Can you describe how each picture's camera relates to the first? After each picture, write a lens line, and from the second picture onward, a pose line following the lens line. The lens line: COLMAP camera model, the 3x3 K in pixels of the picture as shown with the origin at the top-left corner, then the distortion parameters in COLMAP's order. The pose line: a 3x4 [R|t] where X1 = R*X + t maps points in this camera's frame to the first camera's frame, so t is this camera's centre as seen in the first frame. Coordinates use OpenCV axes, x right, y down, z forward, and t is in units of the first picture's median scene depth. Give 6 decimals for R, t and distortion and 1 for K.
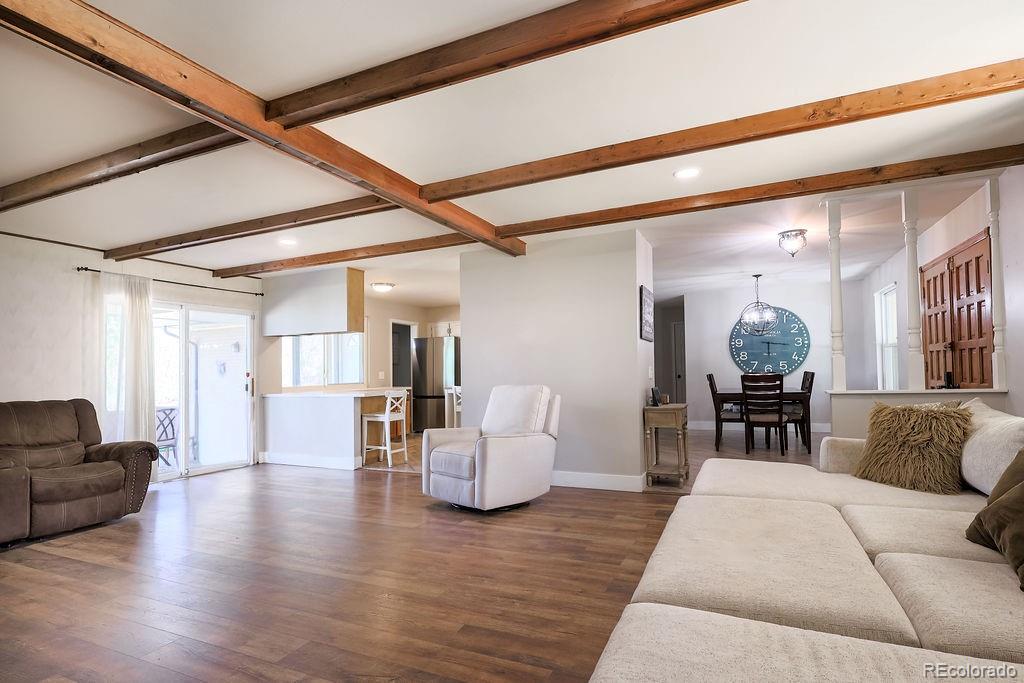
lens RADIAL K [[538.5, 0, 536.6], [0, 538.5, 381.8], [0, 0, 1]] dist [0.005681, 0.000596]
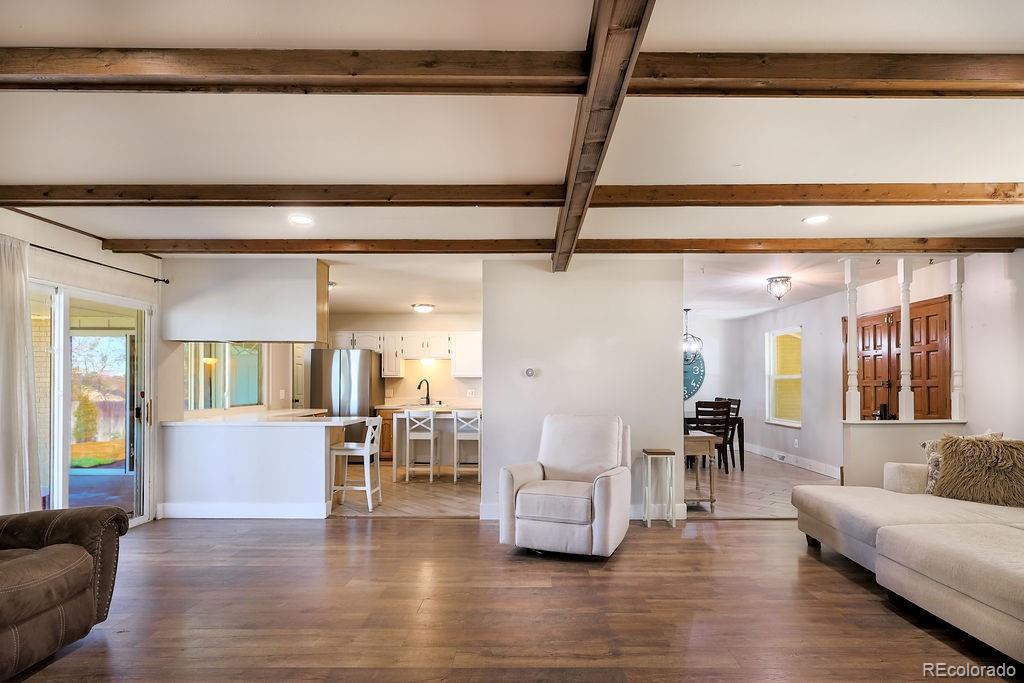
lens RADIAL K [[538.5, 0, 521.6], [0, 538.5, 404.8], [0, 0, 1]] dist [0.005681, 0.000596]
pose [[0.904617, 0.005127, 0.426194, -0.549009], [-0.013636, 0.999764, 0.016917, -0.026221], [-0.426007, -0.021115, 0.904474, 0.221847]]
